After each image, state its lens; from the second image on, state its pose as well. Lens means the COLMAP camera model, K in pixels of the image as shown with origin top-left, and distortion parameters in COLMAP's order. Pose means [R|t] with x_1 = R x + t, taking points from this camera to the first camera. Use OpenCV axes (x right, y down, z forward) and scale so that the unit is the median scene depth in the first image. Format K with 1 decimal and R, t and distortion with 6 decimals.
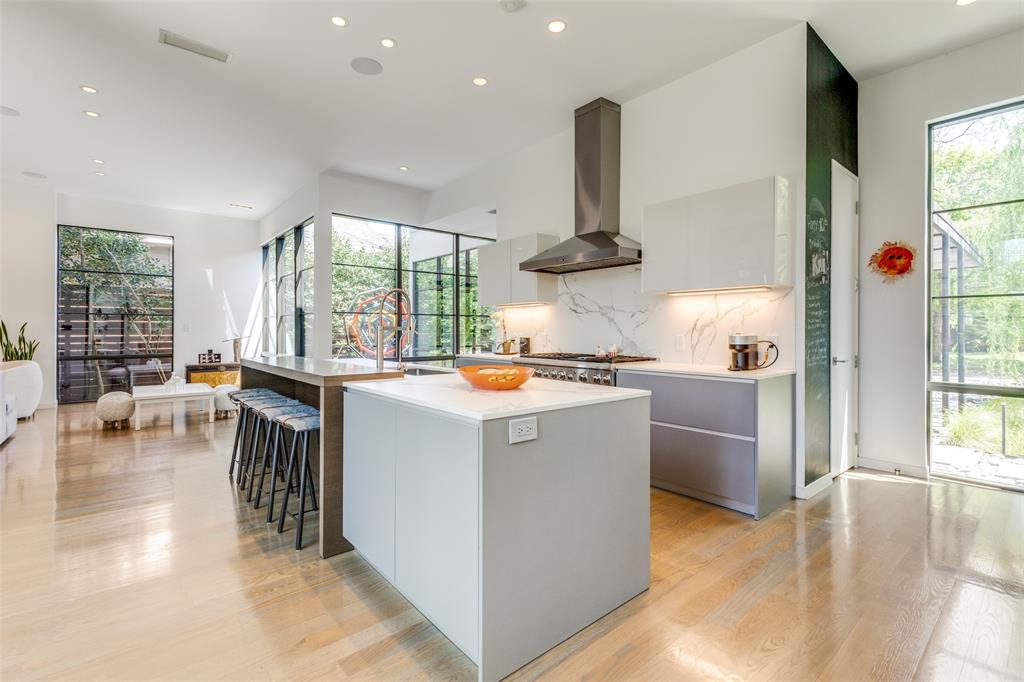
lens RADIAL K [[463.4, 0, 516.5], [0, 463.4, 338.0], [0, 0, 1]] dist [0.004969, -0.000203]
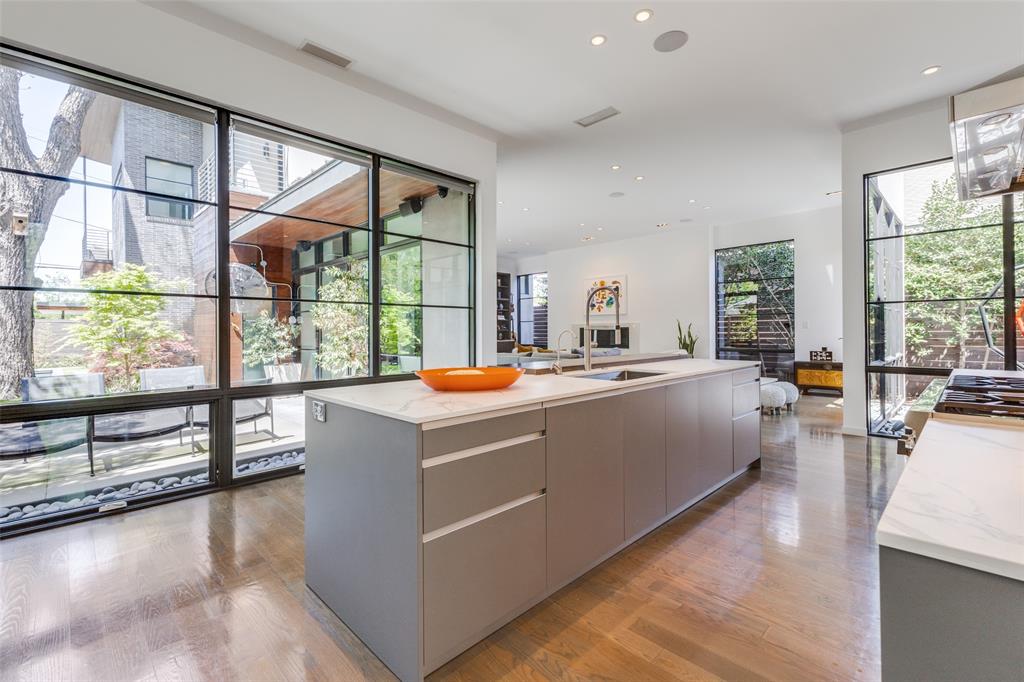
lens RADIAL K [[463.4, 0, 517.9], [0, 463.4, 333.4], [0, 0, 1]] dist [0.004969, -0.000203]
pose [[0.073572, 0.001286, -0.997289, 0.347034], [-0.002495, 0.999996, 0.001105, -0.004497], [0.997287, 0.002406, 0.073575, 0.381329]]
